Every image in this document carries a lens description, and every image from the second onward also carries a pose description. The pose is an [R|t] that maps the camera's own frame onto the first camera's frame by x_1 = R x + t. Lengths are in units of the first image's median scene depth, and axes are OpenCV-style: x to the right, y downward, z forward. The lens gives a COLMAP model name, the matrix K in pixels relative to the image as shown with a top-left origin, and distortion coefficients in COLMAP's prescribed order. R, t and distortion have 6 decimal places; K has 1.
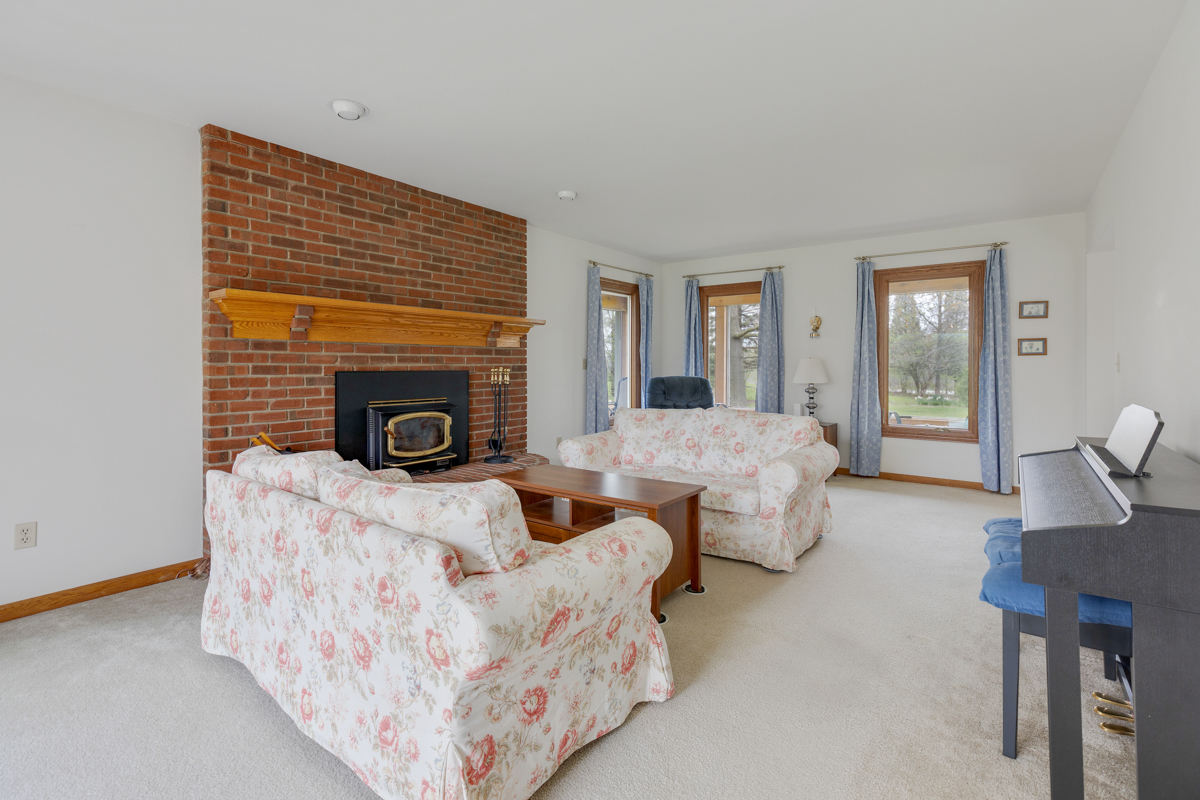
lens RADIAL K [[554.8, 0, 616.1], [0, 554.8, 357.5], [0, 0, 1]] dist [0.001665, -0.000048]
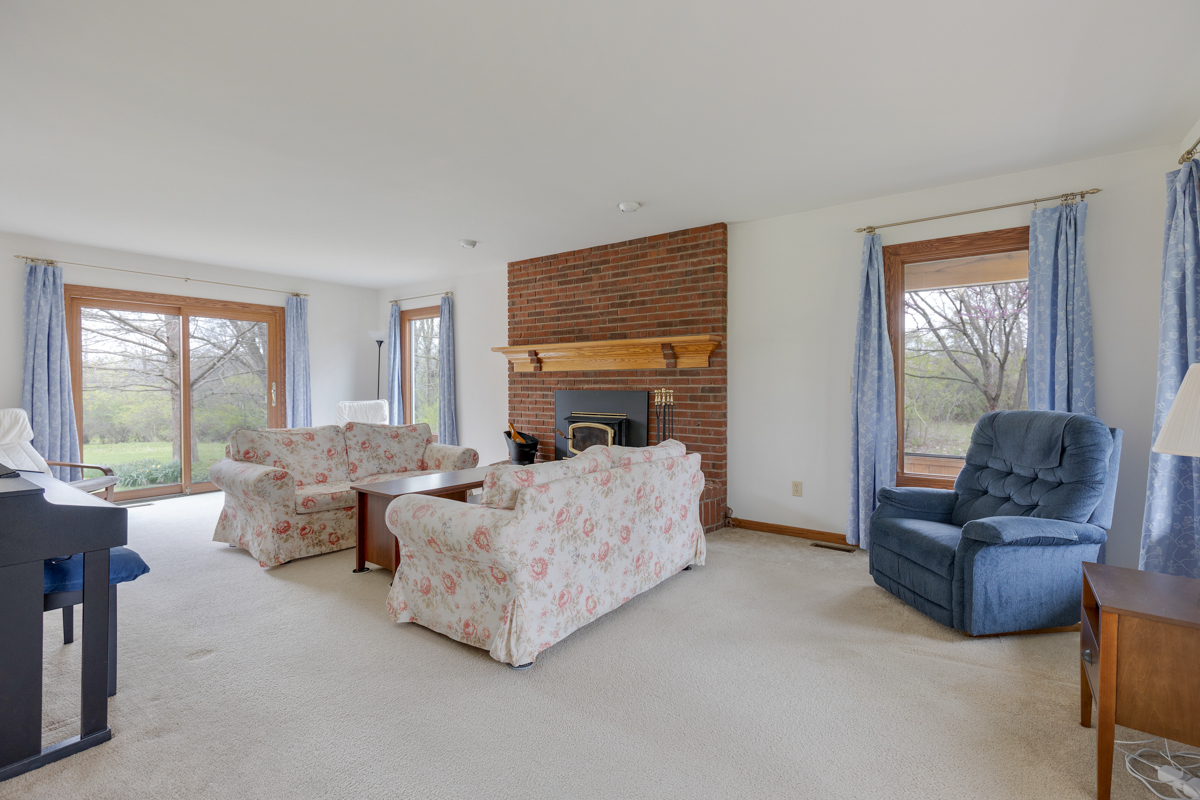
lens RADIAL K [[544.7, 0, 604.0], [0, 544.7, 378.0], [0, 0, 1]] dist [0.004134, -0.000110]
pose [[-0.010177, -0.003985, -0.999940, 0.856638], [0.022213, 0.999744, -0.004211, 0.000128], [0.999701, -0.022255, -0.010086, 0.981718]]
